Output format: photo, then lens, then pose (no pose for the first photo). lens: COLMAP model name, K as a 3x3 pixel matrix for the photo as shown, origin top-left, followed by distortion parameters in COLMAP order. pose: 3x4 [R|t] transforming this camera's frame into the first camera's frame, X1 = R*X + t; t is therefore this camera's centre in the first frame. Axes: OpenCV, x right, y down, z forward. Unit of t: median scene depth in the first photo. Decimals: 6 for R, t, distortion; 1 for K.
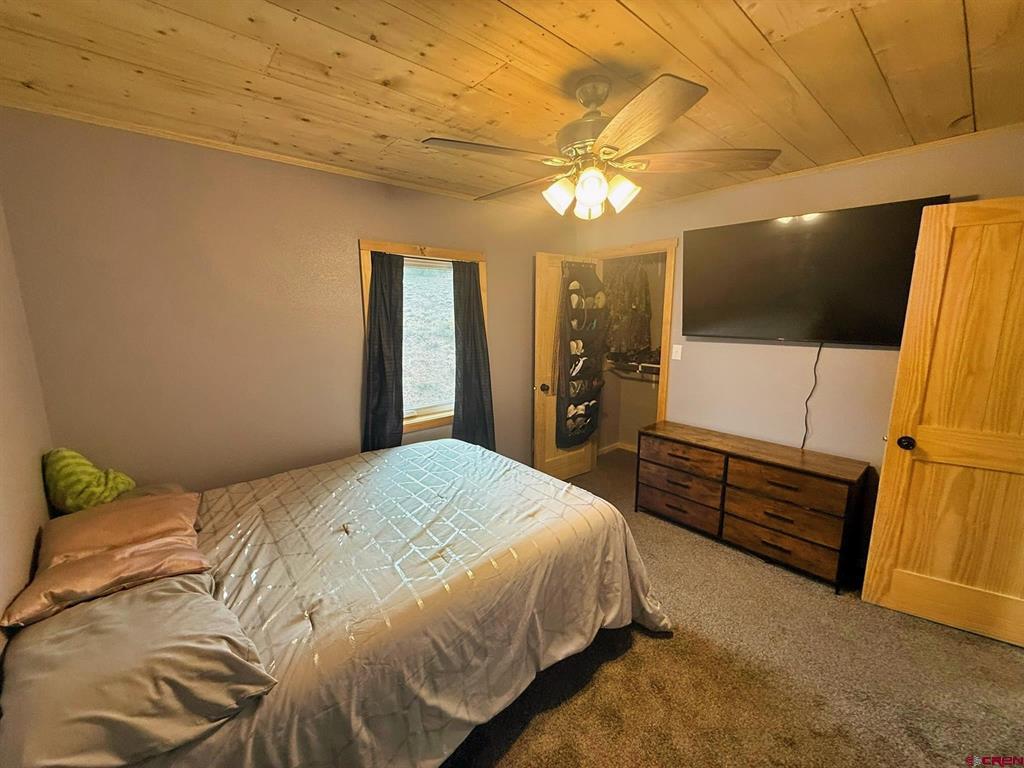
lens RADIAL K [[407.5, 0, 515.0], [0, 407.5, 378.0], [0, 0, 1]] dist [-0.000495, -0.000052]
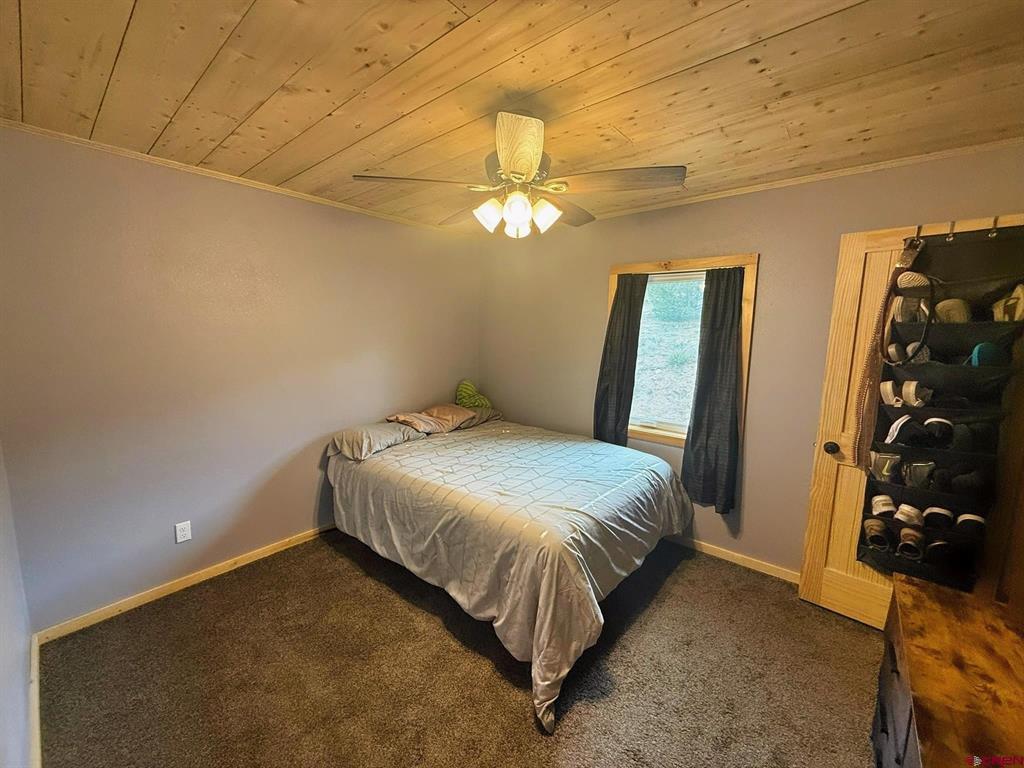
lens RADIAL K [[407.5, 0, 514.5], [0, 407.5, 383.7], [0, 0, 1]] dist [-0.000495, -0.000052]
pose [[0.153750, 0.137069, -0.978557, 0.731156], [-0.174239, 0.978574, 0.109695, -0.070768], [0.972626, 0.153637, 0.174339, 0.493416]]
